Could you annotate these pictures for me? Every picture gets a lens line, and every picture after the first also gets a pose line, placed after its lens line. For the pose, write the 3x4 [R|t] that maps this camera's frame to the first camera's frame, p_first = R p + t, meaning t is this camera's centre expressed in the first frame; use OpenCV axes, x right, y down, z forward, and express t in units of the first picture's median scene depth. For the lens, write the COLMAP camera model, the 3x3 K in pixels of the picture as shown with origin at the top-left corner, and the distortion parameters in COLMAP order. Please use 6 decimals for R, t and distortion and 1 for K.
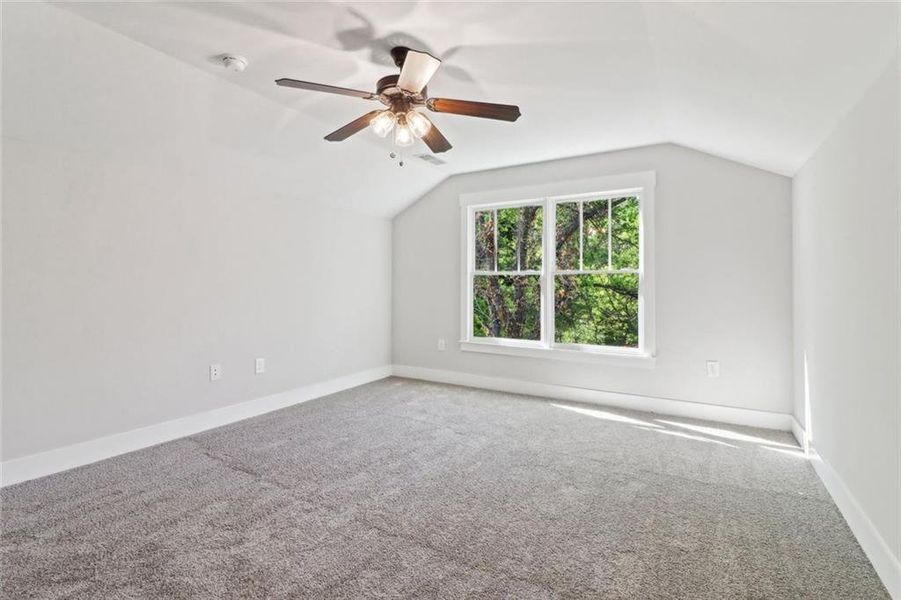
lens RADIAL K [[428.1, 0, 447.8], [0, 428.1, 294.3], [0, 0, 1]] dist [0.008582, 0.000227]
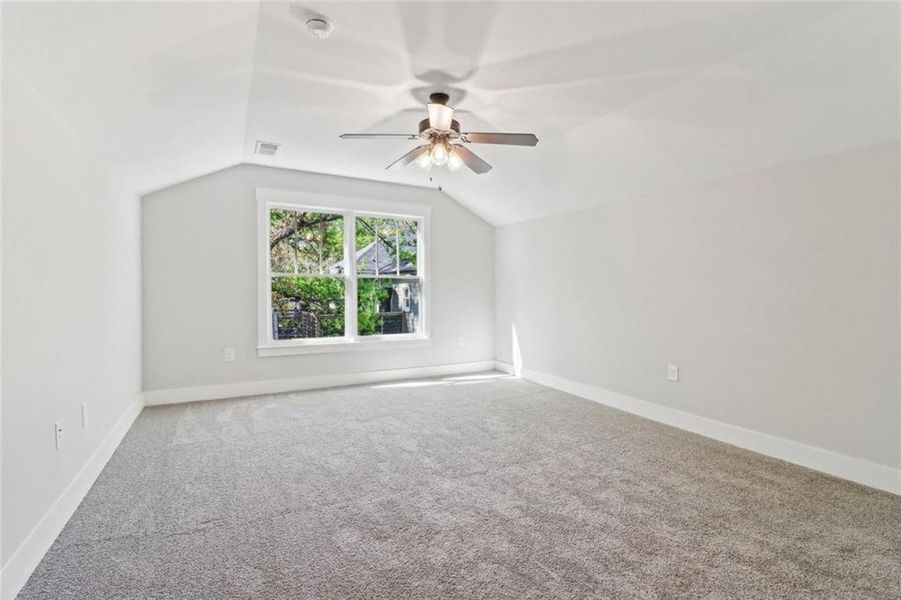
lens RADIAL K [[428.1, 0, 456.3], [0, 428.1, 299.0], [0, 0, 1]] dist [0.008582, 0.000227]
pose [[0.506155, -0.020420, 0.862201, -0.607191], [0.014294, 0.999781, 0.015287, -0.002066], [-0.862324, 0.004587, 0.506336, 0.179952]]
